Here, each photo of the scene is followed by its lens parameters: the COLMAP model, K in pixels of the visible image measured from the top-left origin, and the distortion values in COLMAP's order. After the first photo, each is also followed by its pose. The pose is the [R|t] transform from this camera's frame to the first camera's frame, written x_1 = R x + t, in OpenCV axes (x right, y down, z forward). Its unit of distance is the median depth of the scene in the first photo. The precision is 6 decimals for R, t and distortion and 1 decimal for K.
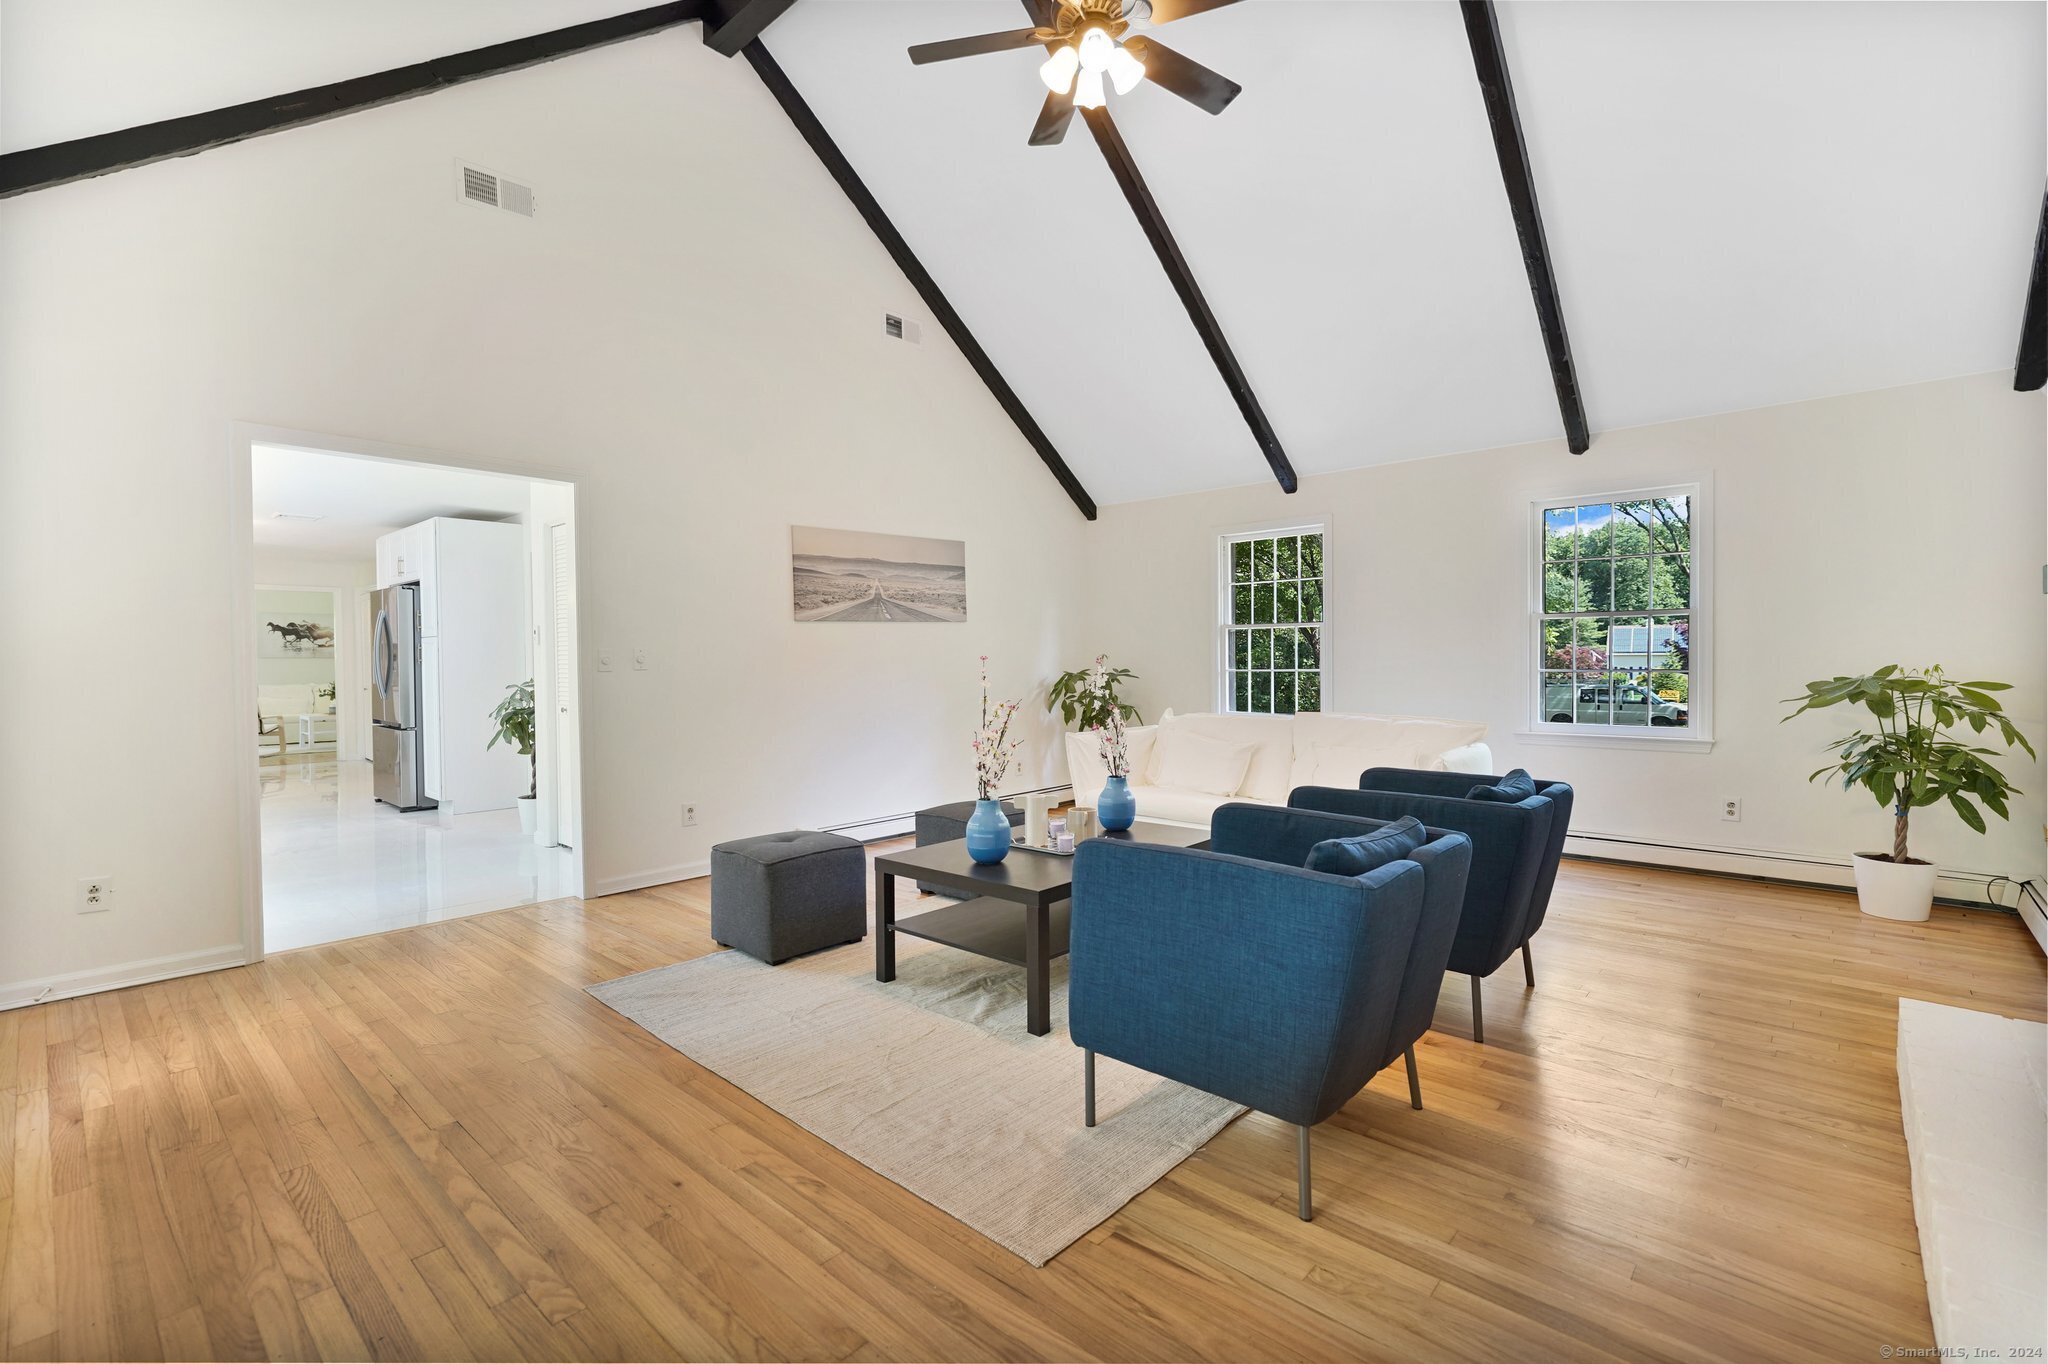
lens RADIAL K [[939.6, 0, 1030.6], [0, 939.6, 660.6], [0, 0, 1]] dist [-0.017845, 0.000297]
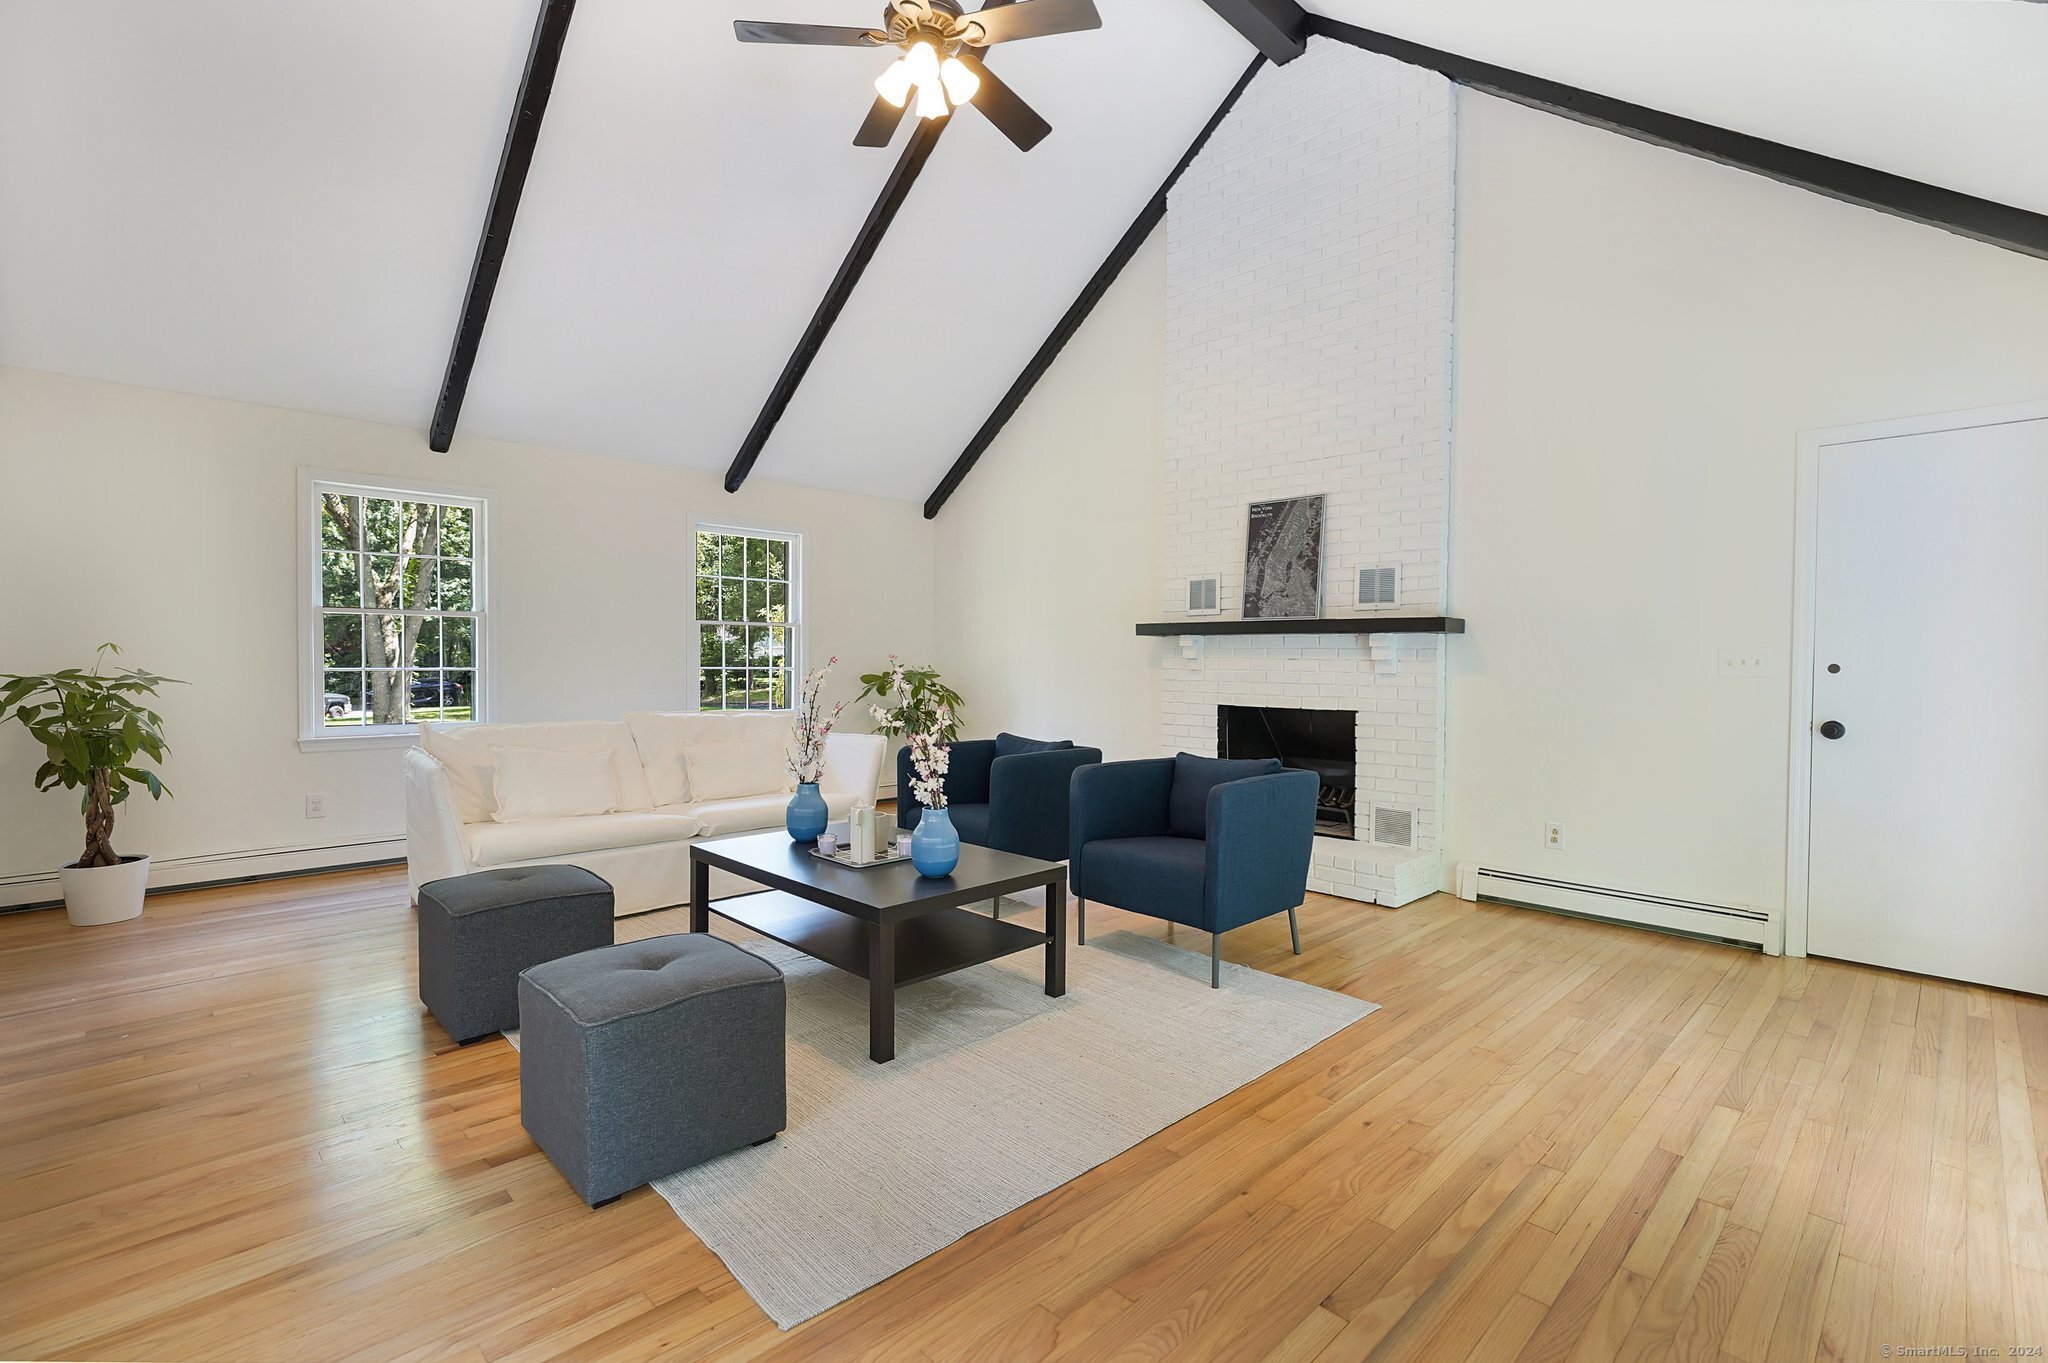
lens RADIAL K [[939.6, 0, 1030.6], [0, 939.6, 660.1], [0, 0, 1]] dist [-0.017845, 0.000297]
pose [[0.050421, -0.001614, 0.998727, -1.153219], [-0.003565, 0.999992, 0.001796, -0.001212], [-0.998722, -0.003651, 0.050415, 1.020173]]
